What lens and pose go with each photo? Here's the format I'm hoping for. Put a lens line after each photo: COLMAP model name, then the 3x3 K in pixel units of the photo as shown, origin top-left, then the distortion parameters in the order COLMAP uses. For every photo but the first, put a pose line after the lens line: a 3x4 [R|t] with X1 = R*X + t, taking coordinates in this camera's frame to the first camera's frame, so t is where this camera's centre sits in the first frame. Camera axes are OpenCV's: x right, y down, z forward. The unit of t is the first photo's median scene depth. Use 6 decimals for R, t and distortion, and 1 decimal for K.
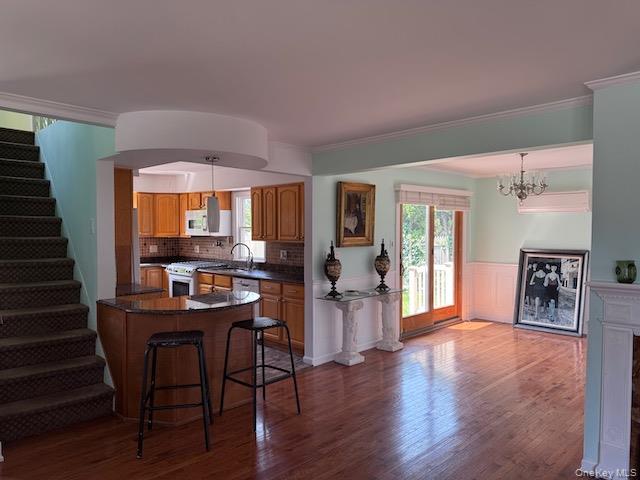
lens RADIAL K [[450.1, 0, 320.4], [0, 450.1, 242.6], [0, 0, 1]] dist [0.096688, -0.132061]
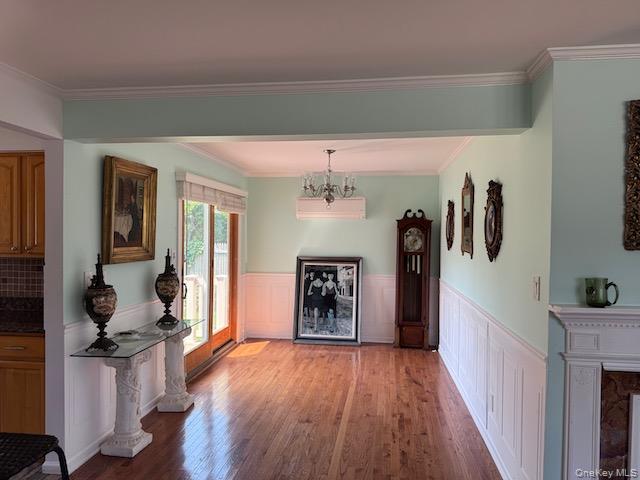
lens RADIAL K [[450.1, 0, 320.4], [0, 450.1, 242.6], [0, 0, 1]] dist [0.096688, -0.132061]
pose [[0.796827, -0.003993, 0.604194, -0.086315], [0.009606, 0.999935, -0.006060, -0.010356], [-0.604131, 0.010633, 0.796814, 0.281934]]
